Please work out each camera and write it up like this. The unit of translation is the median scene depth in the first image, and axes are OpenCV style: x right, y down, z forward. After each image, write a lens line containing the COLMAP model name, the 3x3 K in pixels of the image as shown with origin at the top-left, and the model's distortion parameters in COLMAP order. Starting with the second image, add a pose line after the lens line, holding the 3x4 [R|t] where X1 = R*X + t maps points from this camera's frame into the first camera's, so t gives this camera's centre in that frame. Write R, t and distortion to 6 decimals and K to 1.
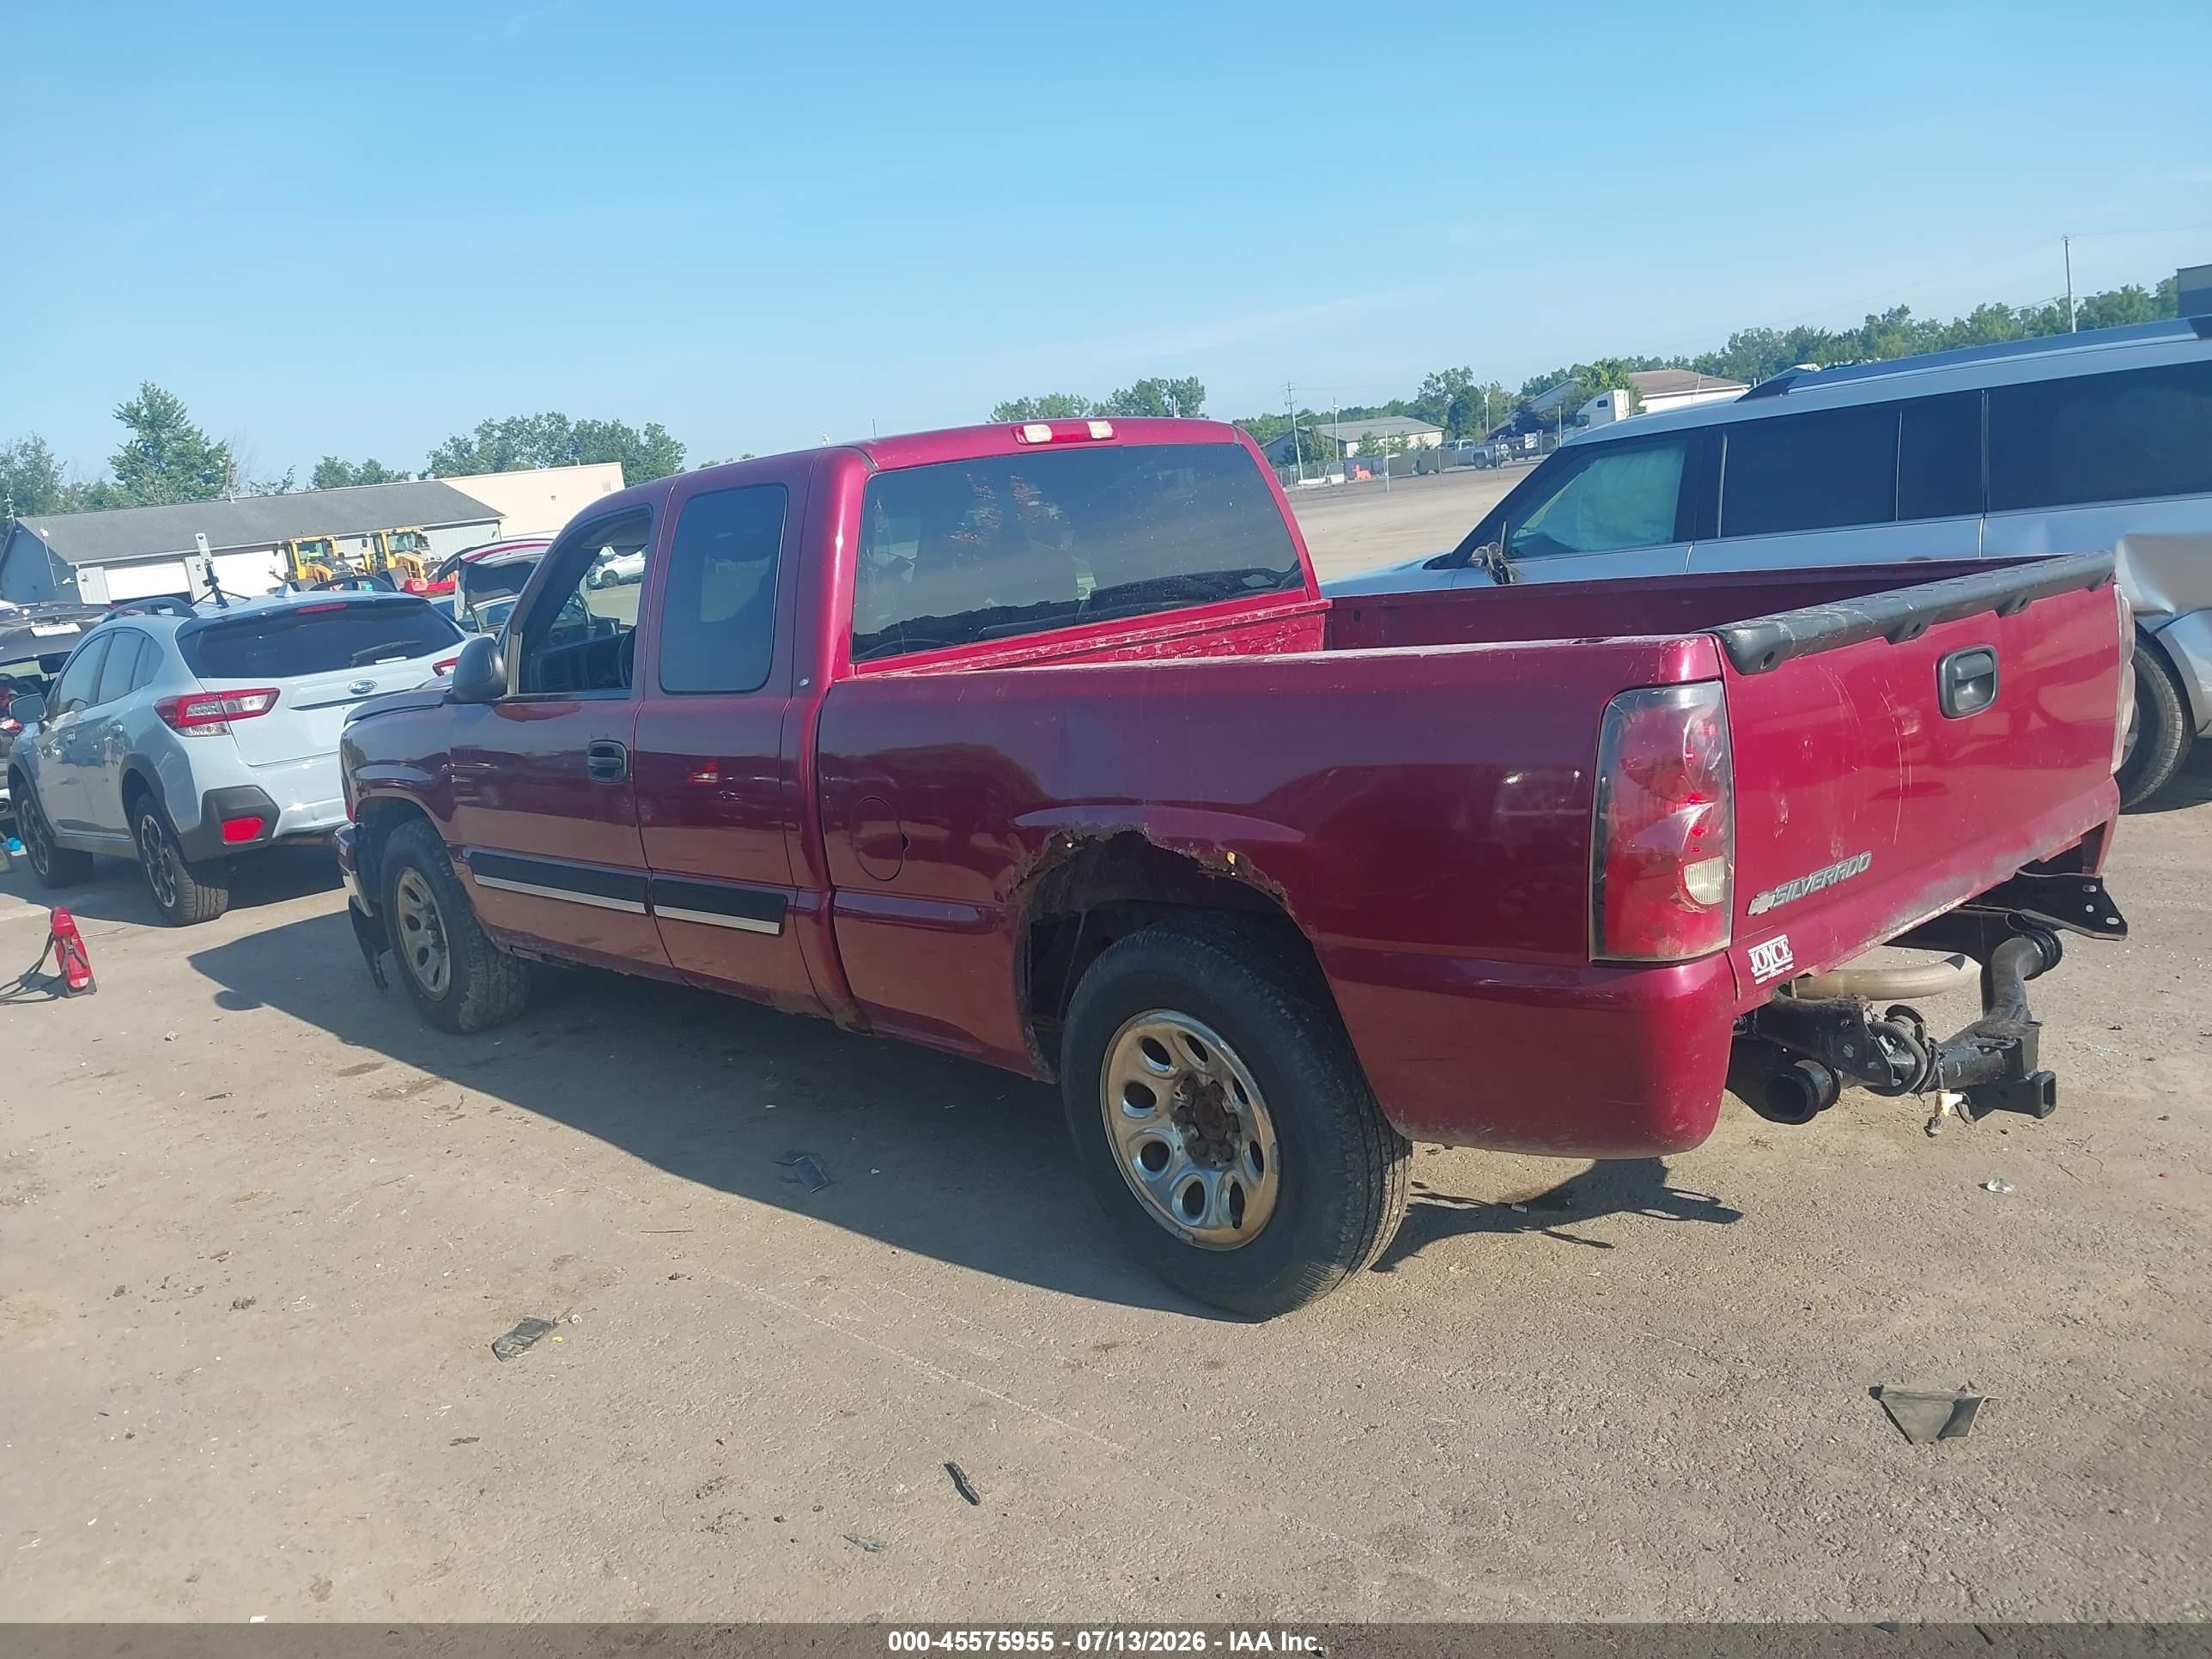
lens RADIAL K [[1686.7, 0, 1126.2], [0, 1686.7, 974.5], [0, 0, 1]] dist [0.016435, -0.009660]
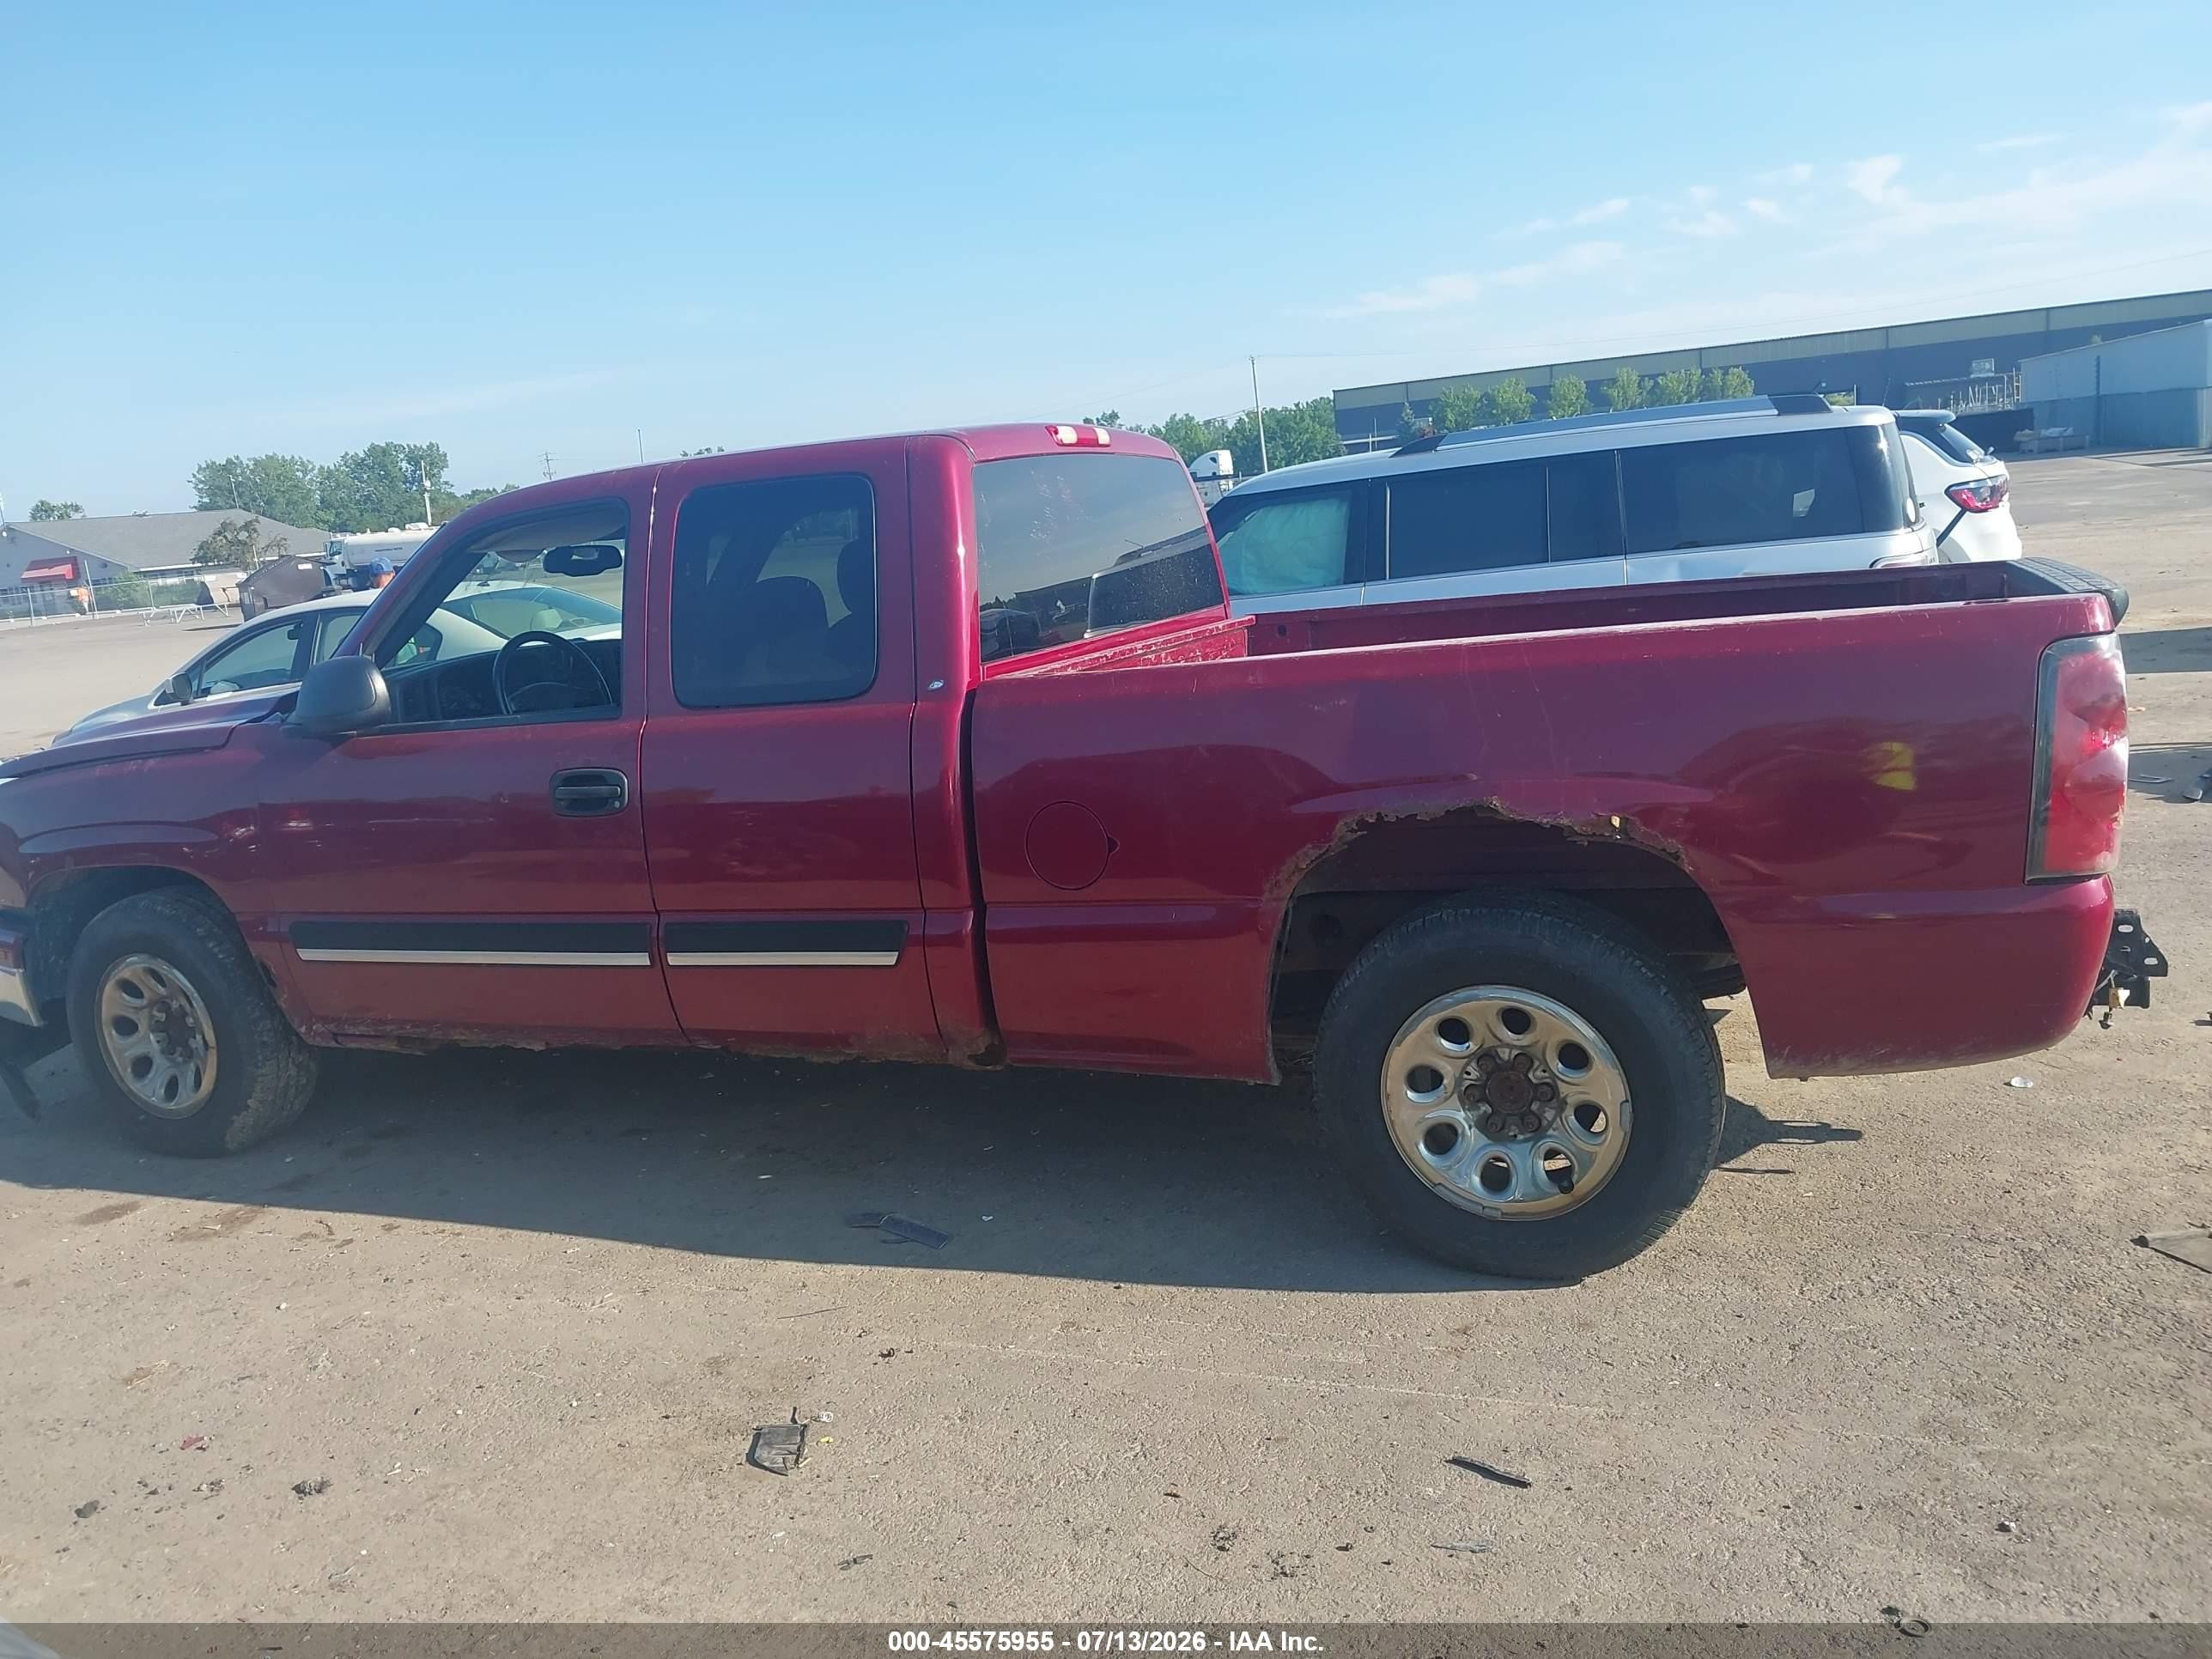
lens RADIAL K [[1686.7, 0, 1126.2], [0, 1686.7, 974.5], [0, 0, 1]] dist [0.016435, -0.009660]
pose [[0.915078, -0.079253, 0.395413, -0.484525], [0.096317, 0.995074, -0.023457, 0.015017], [-0.391606, 0.059550, 0.918204, 0.132357]]
